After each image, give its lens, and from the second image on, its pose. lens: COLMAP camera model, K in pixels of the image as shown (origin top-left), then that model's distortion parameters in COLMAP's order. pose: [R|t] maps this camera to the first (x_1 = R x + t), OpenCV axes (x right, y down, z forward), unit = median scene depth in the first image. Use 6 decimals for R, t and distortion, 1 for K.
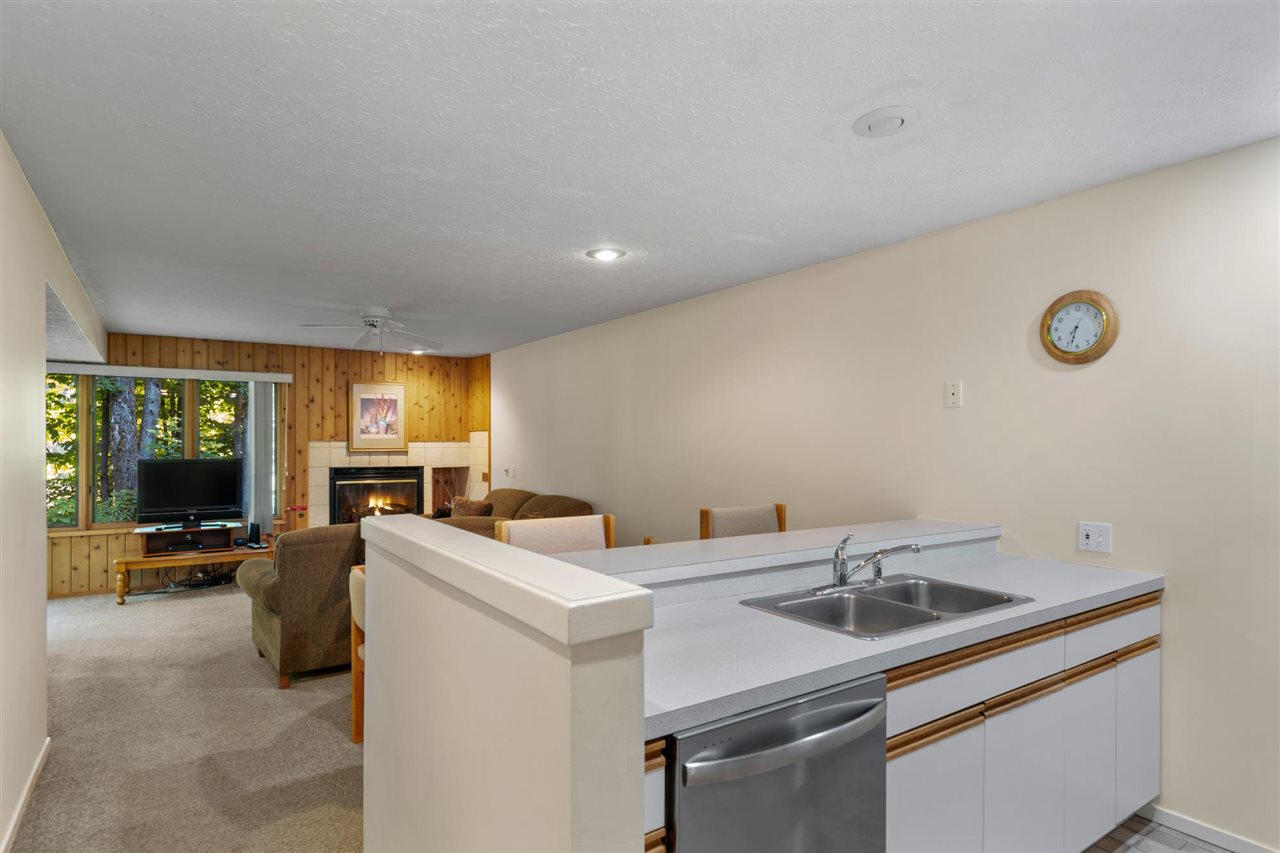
lens RADIAL K [[692.5, 0, 639.7], [0, 692.5, 433.8], [0, 0, 1]] dist [0.003333, 0.000106]
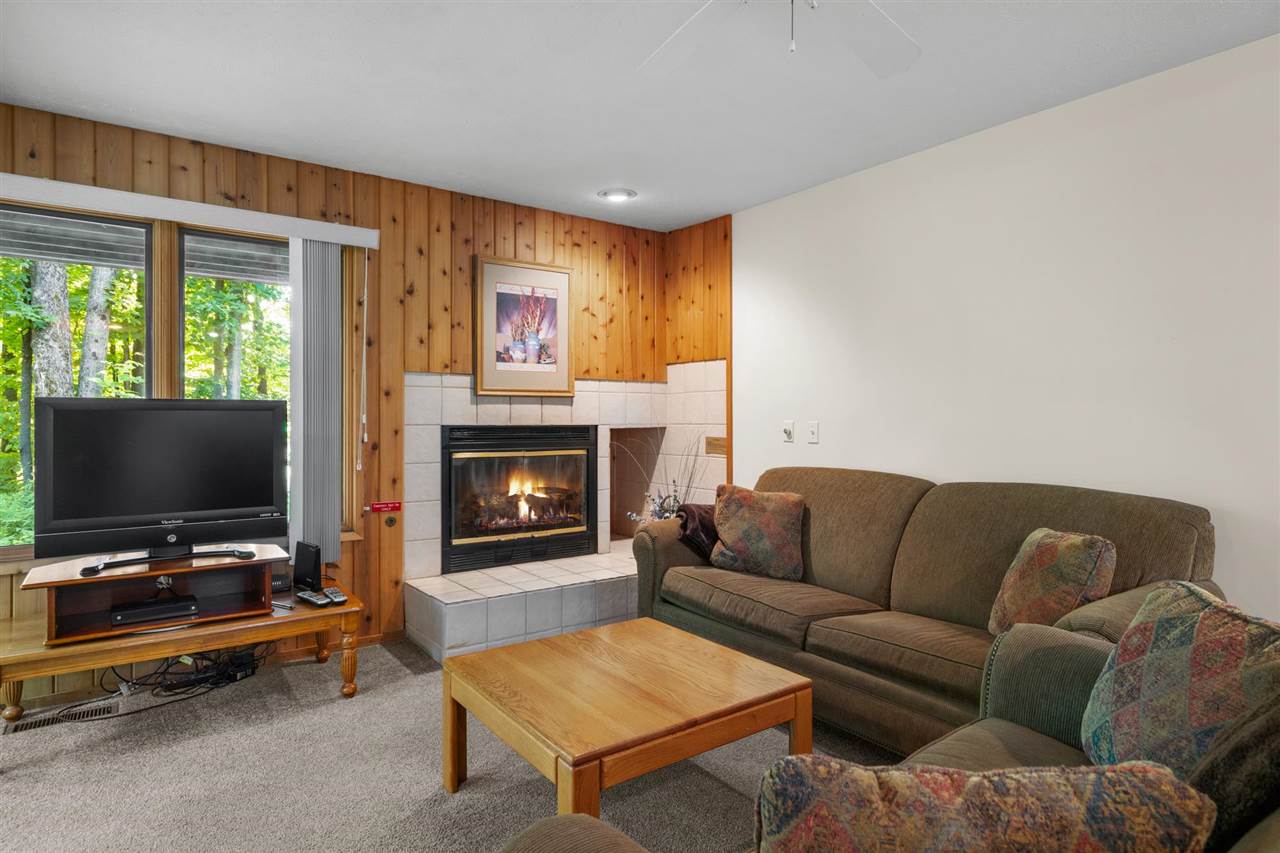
lens RADIAL K [[712.4, 0, 638.5], [0, 712.4, 410.8], [0, 0, 1]] dist [0.001812, 0.000176]
pose [[0.999554, 0.001332, 0.029849, -0.323826], [-0.001450, 0.999991, 0.003928, 0.035874], [-0.029844, -0.003970, 0.999547, 0.482314]]
